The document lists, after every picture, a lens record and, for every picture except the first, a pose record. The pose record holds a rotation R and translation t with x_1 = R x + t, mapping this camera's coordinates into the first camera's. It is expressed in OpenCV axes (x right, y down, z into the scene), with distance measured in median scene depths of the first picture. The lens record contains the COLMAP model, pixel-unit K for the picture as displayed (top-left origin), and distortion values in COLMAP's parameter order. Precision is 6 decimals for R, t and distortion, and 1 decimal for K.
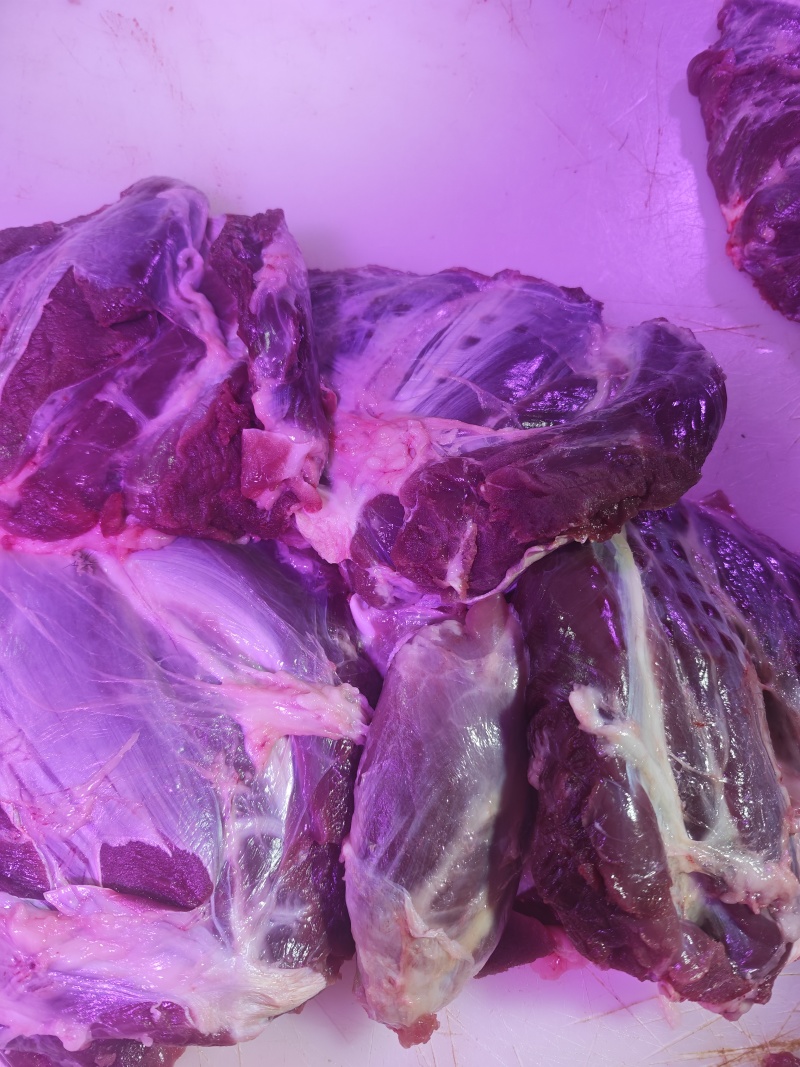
lens RADIAL K [[706.8, 0, 397.9], [0, 706.8, 539.4], [0, 0, 1]] dist [0.007142, 0.002319]
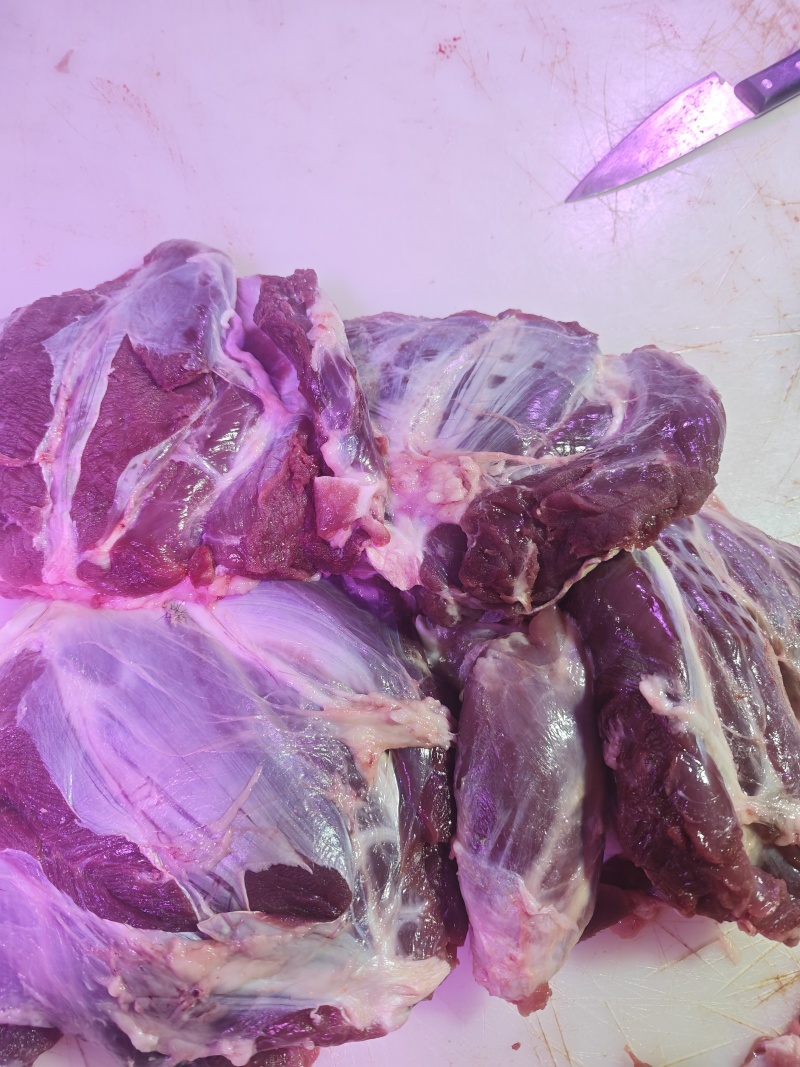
lens RADIAL K [[716.1, 0, 400.0], [0, 716.1, 533.5], [0, 0, 1]] dist [0.036424, -0.032563]
pose [[0.989138, -0.092677, 0.114092, -0.236733], [0.094732, 0.995422, -0.012718, -0.044369], [-0.112391, 0.023388, 0.993389, -0.123135]]
